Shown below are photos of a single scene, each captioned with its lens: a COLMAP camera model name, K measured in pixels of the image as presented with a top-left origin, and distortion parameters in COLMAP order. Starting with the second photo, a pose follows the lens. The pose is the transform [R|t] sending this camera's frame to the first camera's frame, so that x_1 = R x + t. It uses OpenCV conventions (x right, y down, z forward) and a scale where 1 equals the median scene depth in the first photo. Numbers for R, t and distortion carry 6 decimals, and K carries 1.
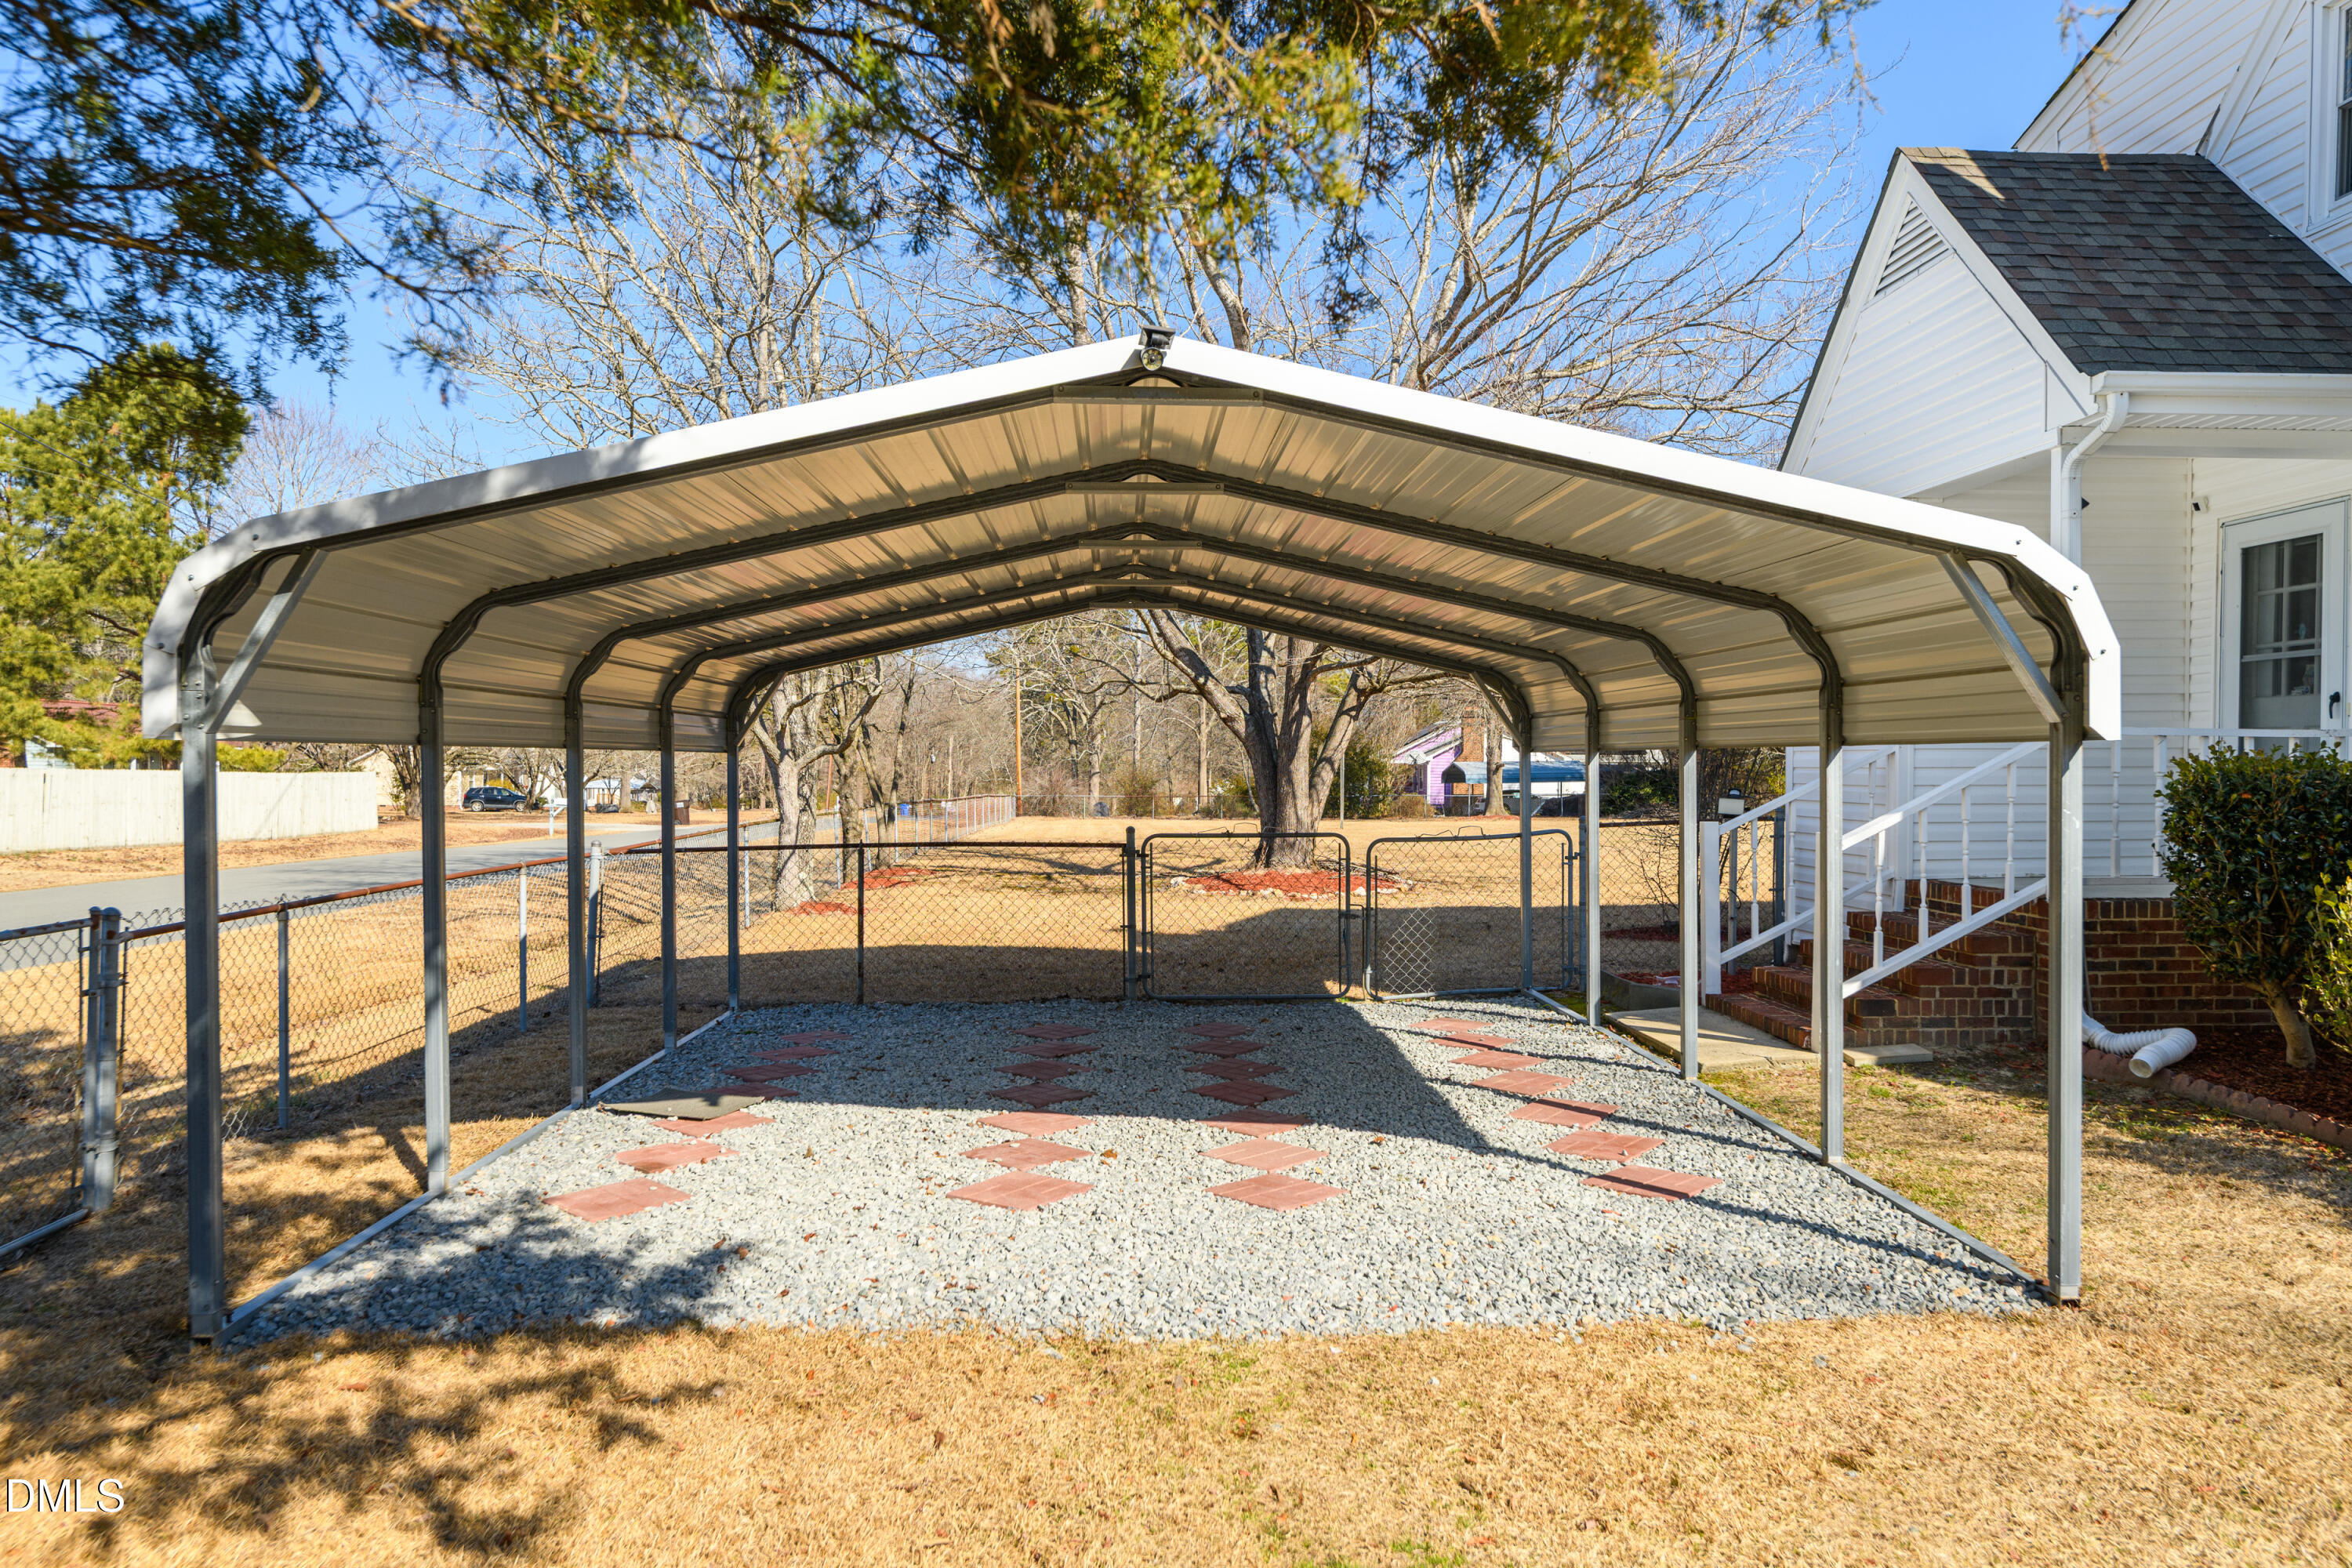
lens RADIAL K [[1581.0, 0, 1175.7], [0, 1581.0, 782.5], [0, 0, 1]] dist [0.009066, 0.001630]
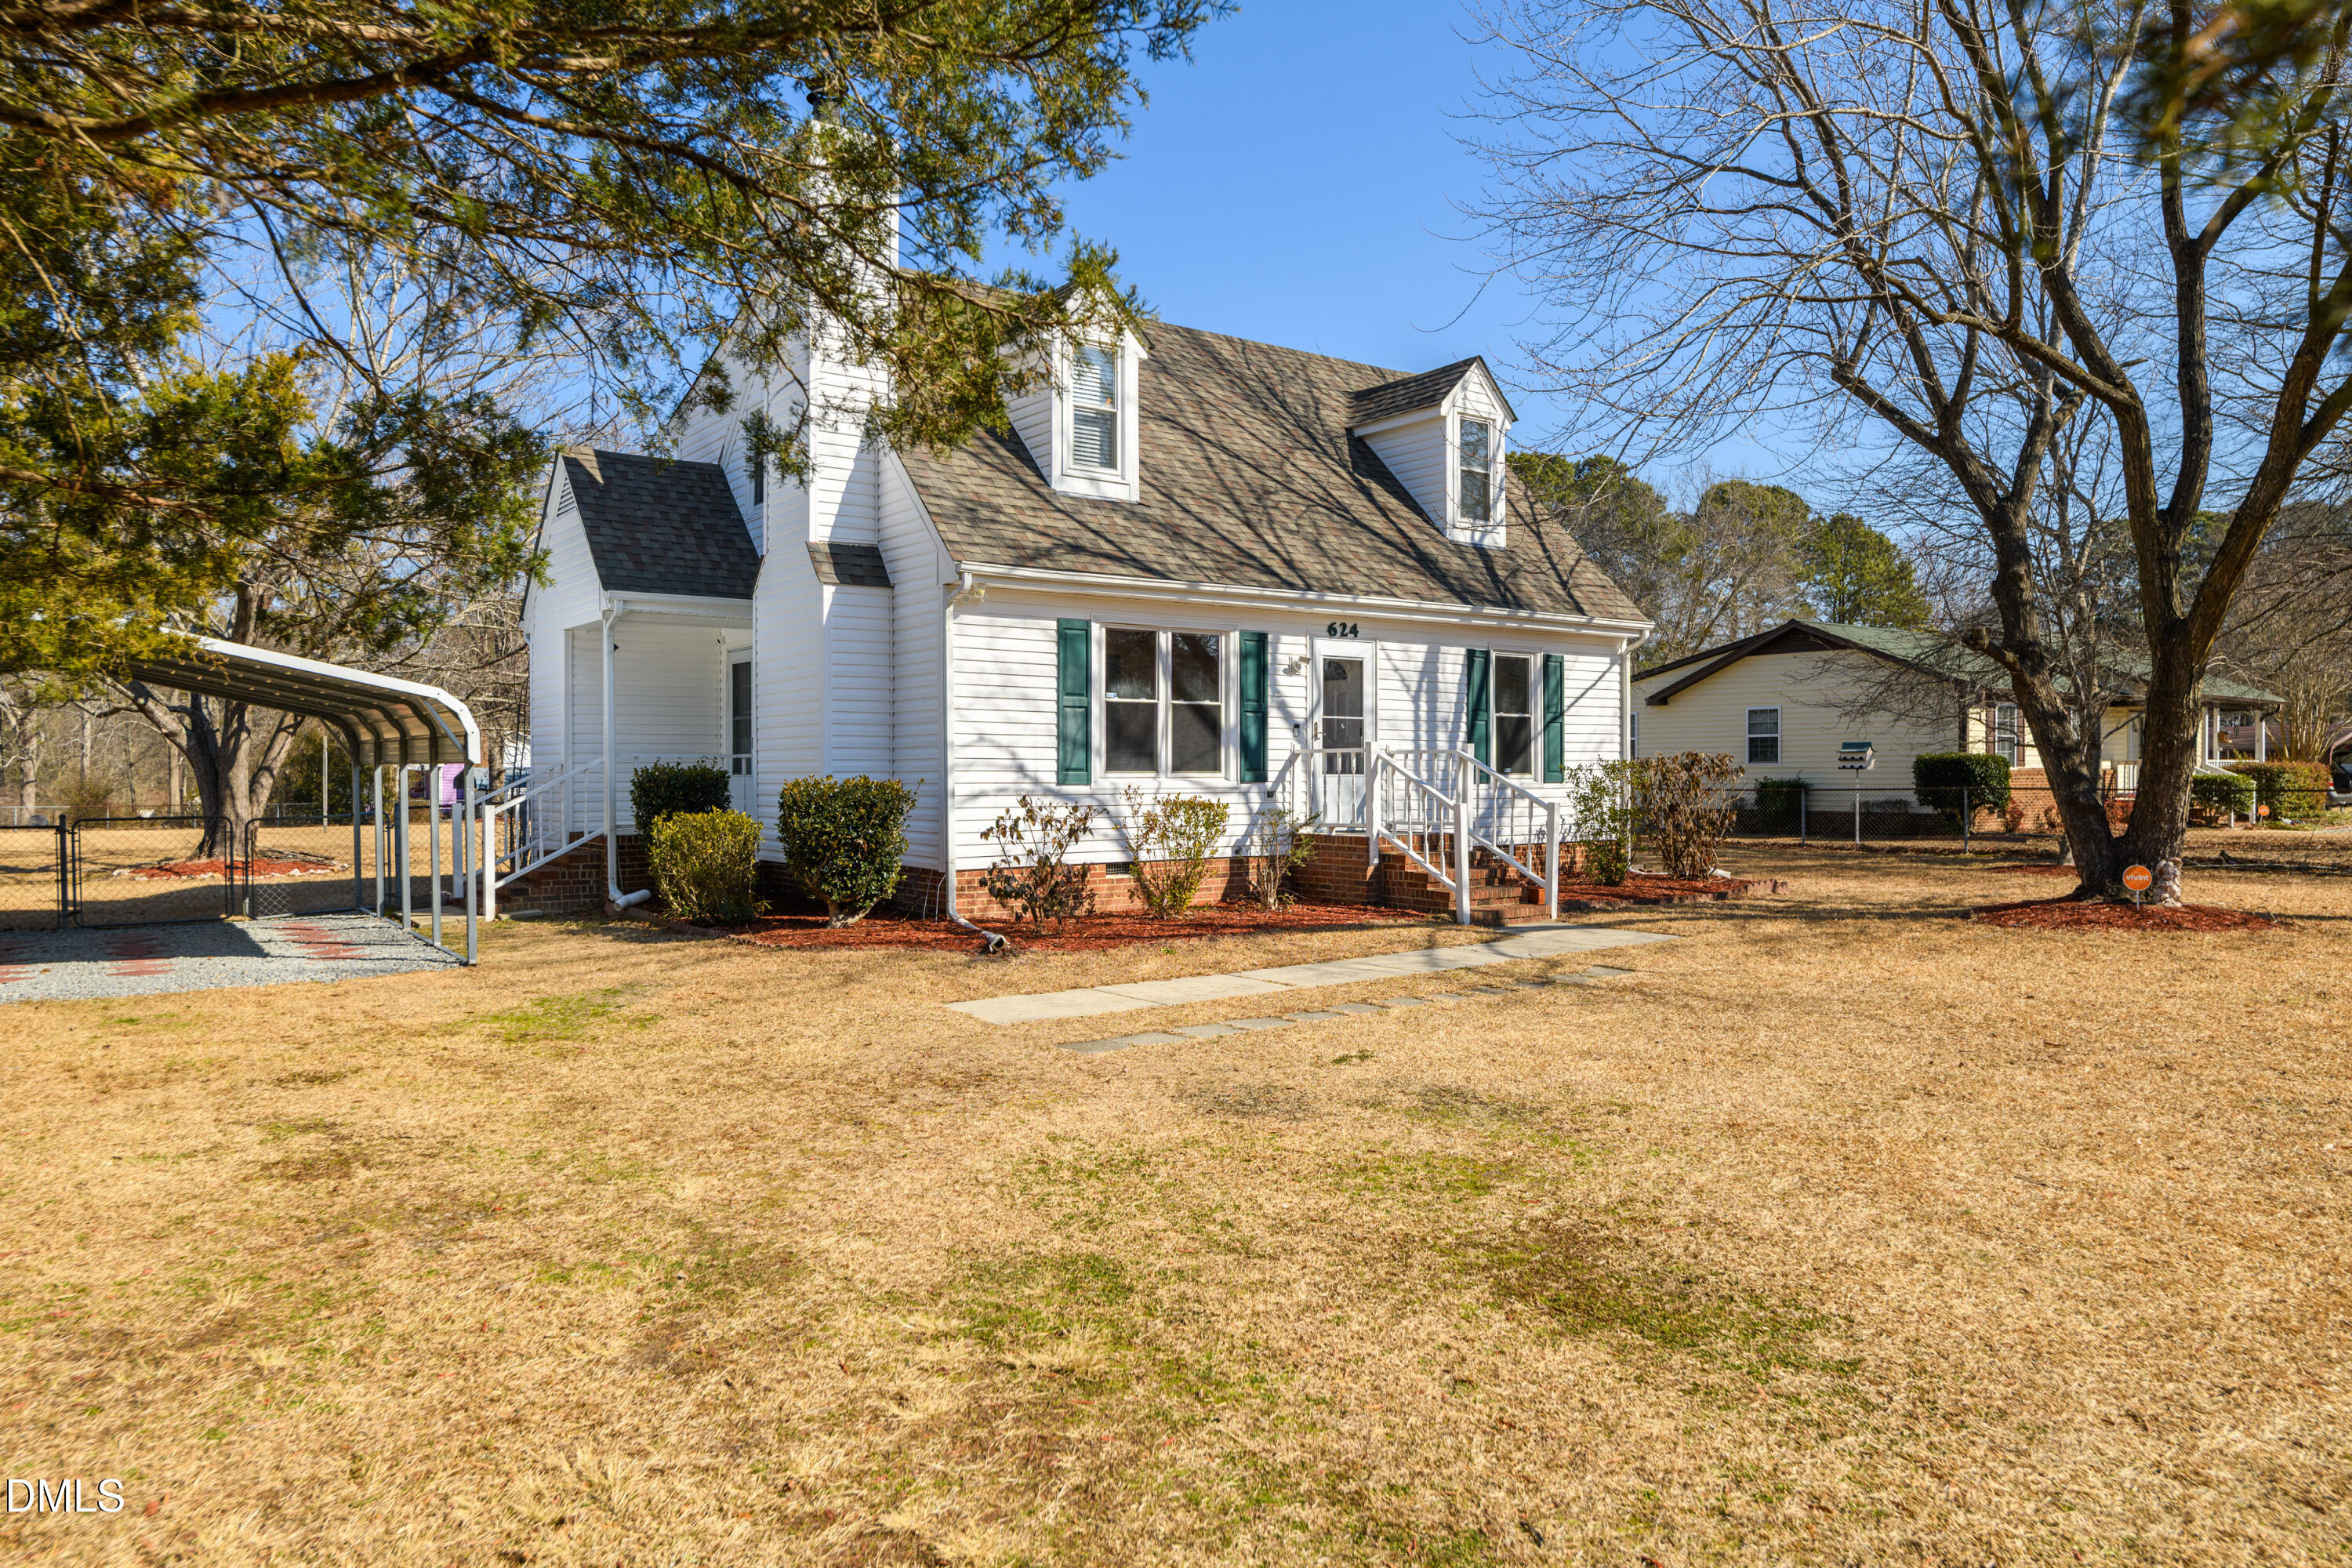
lens RADIAL K [[1581.0, 0, 1180.5], [0, 1581.0, 790.3], [0, 0, 1]] dist [0.009066, 0.001630]
pose [[0.838510, -0.008603, 0.544818, 0.020112], [0.008115, 0.999962, 0.003301, 0.004553], [-0.544825, 0.001653, 0.838548, -0.414976]]
